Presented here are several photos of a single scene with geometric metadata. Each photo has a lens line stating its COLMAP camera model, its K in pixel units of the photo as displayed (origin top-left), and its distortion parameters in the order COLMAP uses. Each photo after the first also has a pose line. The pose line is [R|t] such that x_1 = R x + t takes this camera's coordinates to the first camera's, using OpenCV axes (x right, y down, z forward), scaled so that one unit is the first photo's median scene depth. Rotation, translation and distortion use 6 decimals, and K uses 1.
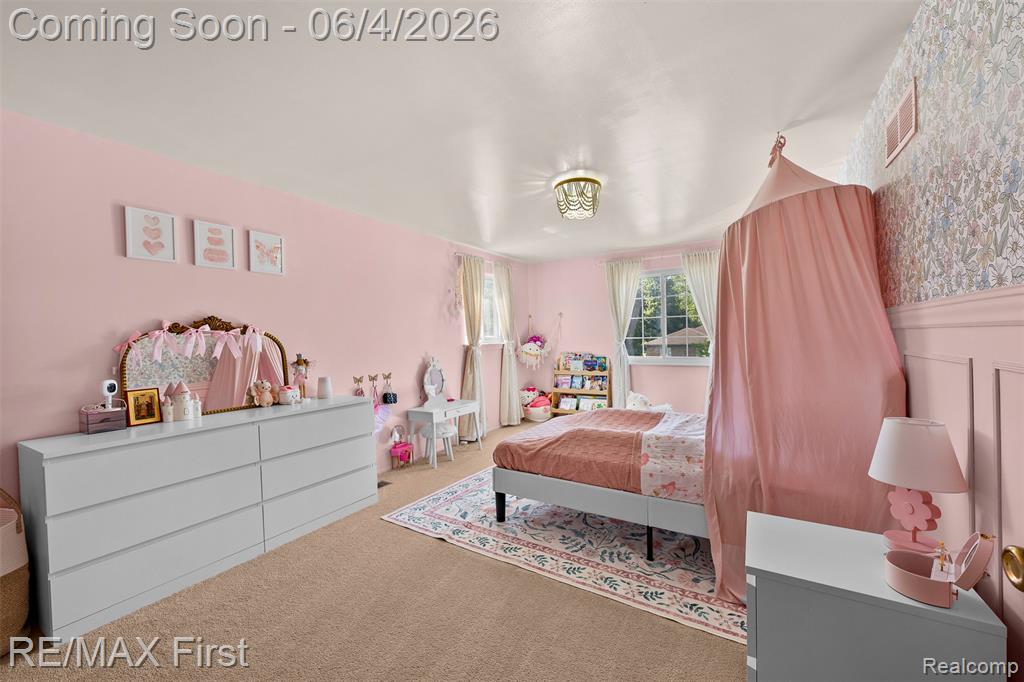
lens RADIAL K [[408.2, 0, 511.0], [0, 408.2, 343.9], [0, 0, 1]] dist [0.000613, 0.000000]
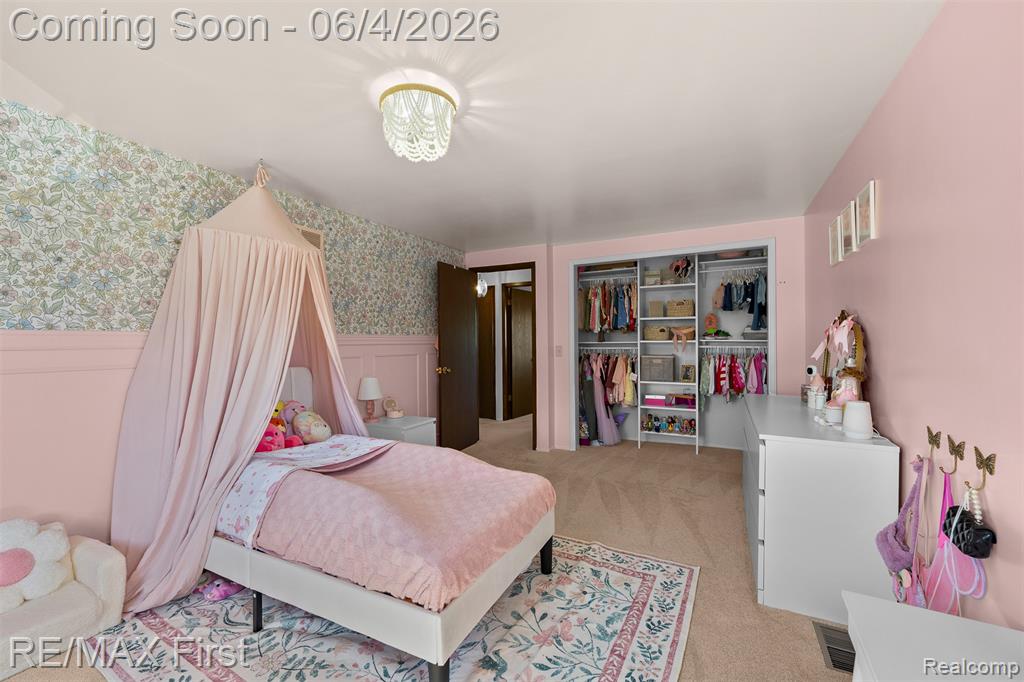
lens RADIAL K [[408.2, 0, 511.0], [0, 408.2, 343.9], [0, 0, 1]] dist [0.000613, 0.000000]
pose [[-0.997071, 0.034376, -0.068314, 0.080484], [0.033462, 0.999335, 0.014476, -0.029480], [0.068766, 0.012147, -0.997559, 1.700065]]
